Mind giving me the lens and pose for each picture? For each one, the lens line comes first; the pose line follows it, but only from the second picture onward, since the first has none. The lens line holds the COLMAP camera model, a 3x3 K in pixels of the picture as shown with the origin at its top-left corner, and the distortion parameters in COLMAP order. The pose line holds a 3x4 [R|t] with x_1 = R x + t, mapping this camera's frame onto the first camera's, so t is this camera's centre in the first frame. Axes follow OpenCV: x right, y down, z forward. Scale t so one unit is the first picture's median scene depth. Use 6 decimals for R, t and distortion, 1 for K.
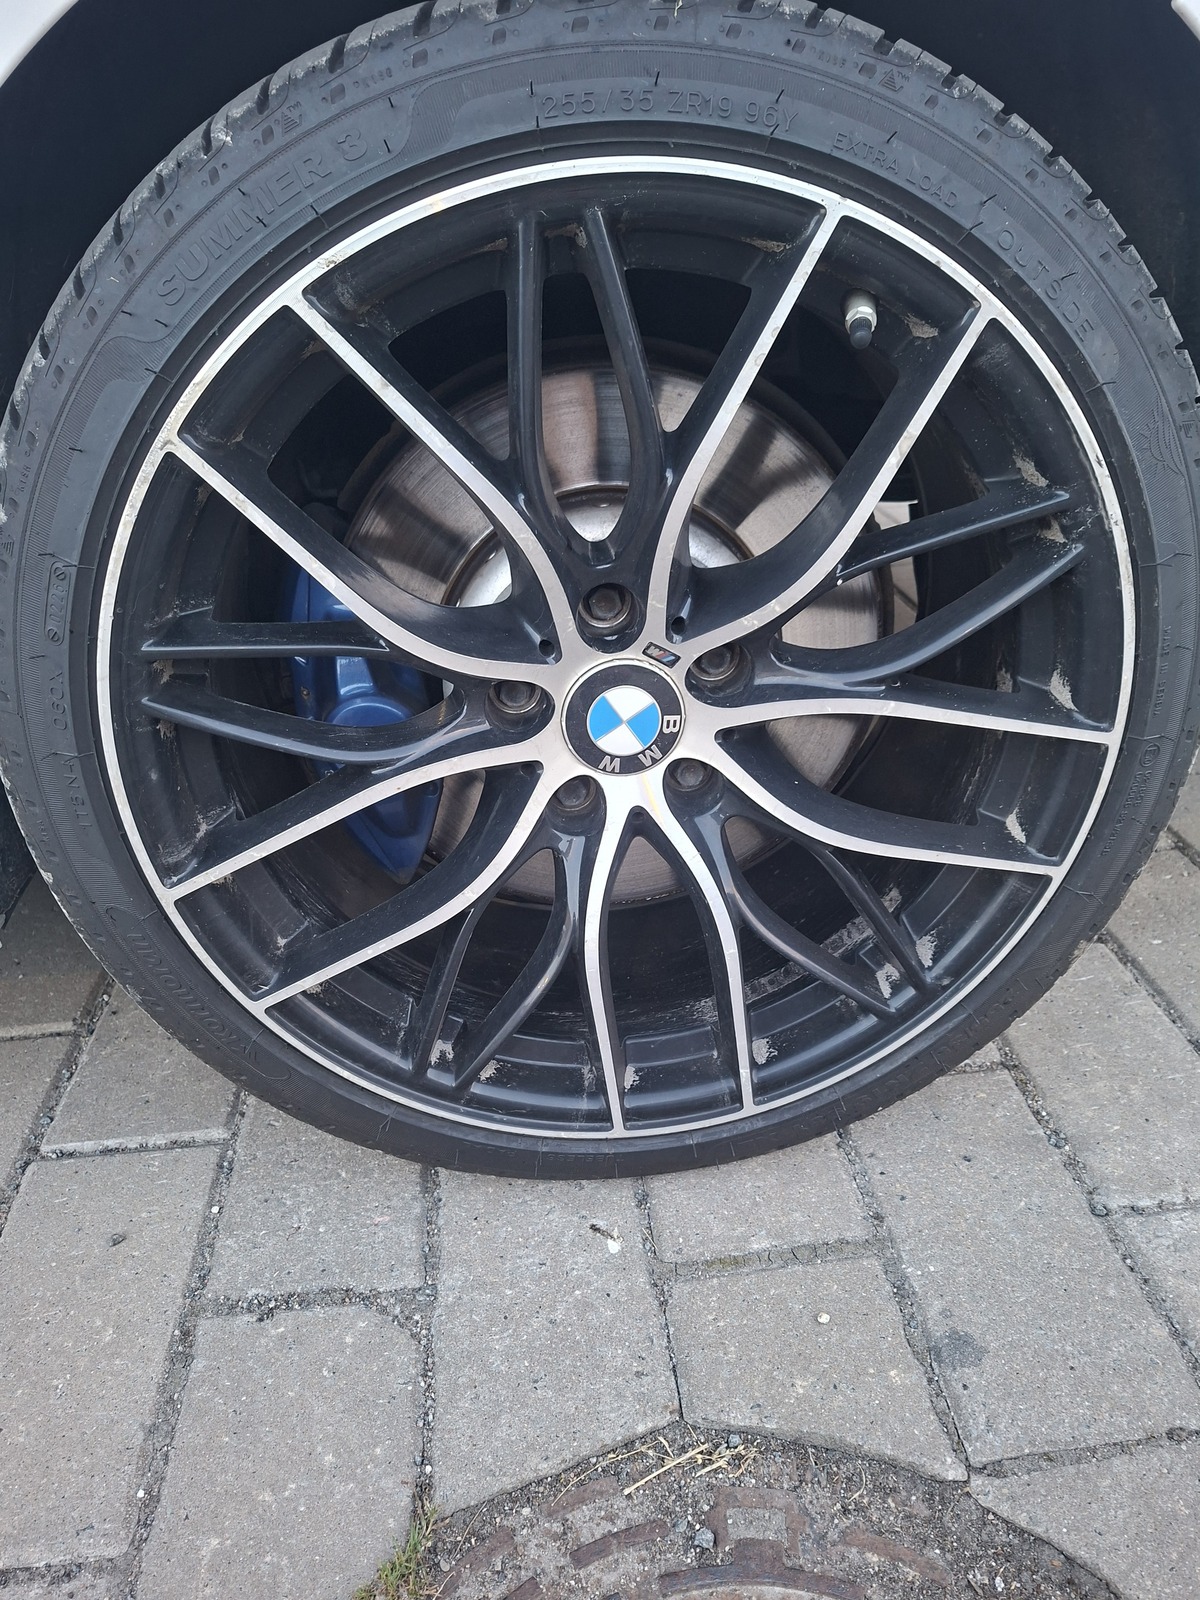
lens RADIAL K [[1082.4, 0, 604.9], [0, 1082.4, 788.0], [0, 0, 1]] dist [-0.000581, 0.001581]
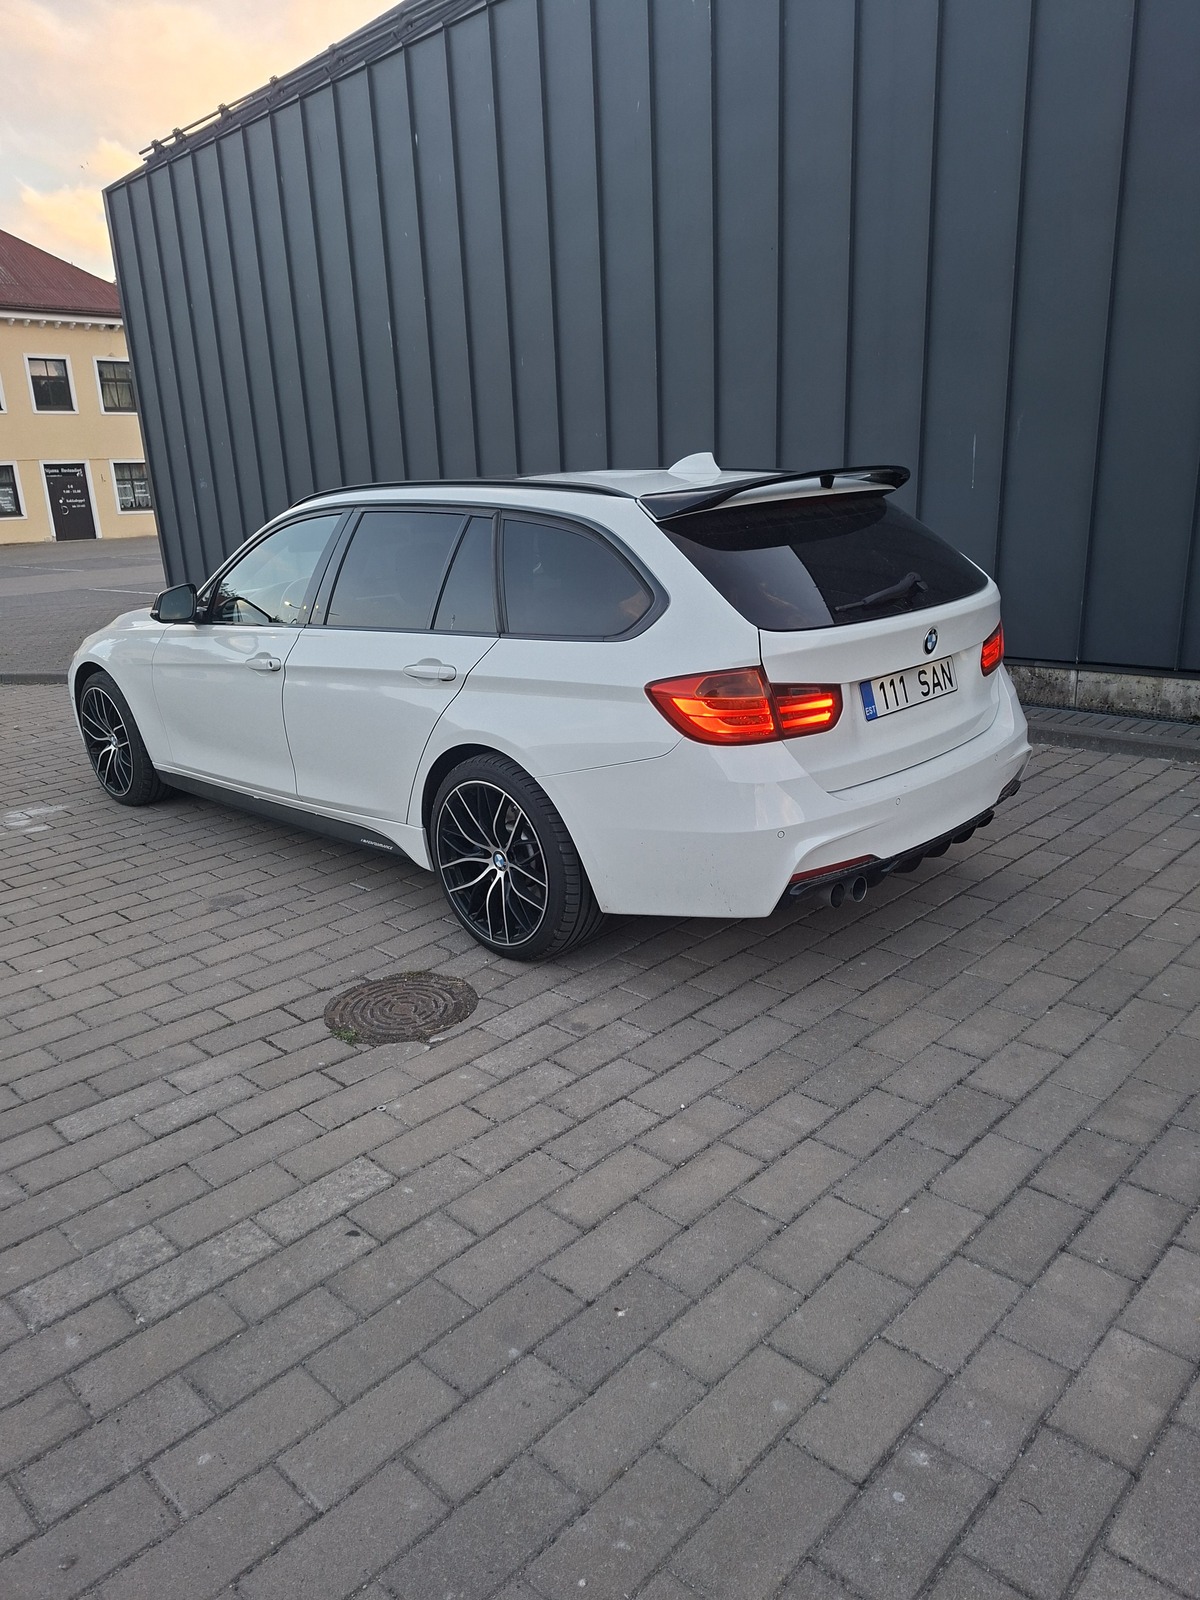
lens RADIAL K [[1082.4, 0, 601.0], [0, 1082.4, 798.4], [0, 0, 1]] dist [-0.000581, 0.001581]
pose [[0.661468, 0.225869, -0.715153, 4.382231], [-0.338681, 0.940763, -0.016133, -0.462860], [0.669146, 0.252880, 0.698782, -2.724550]]
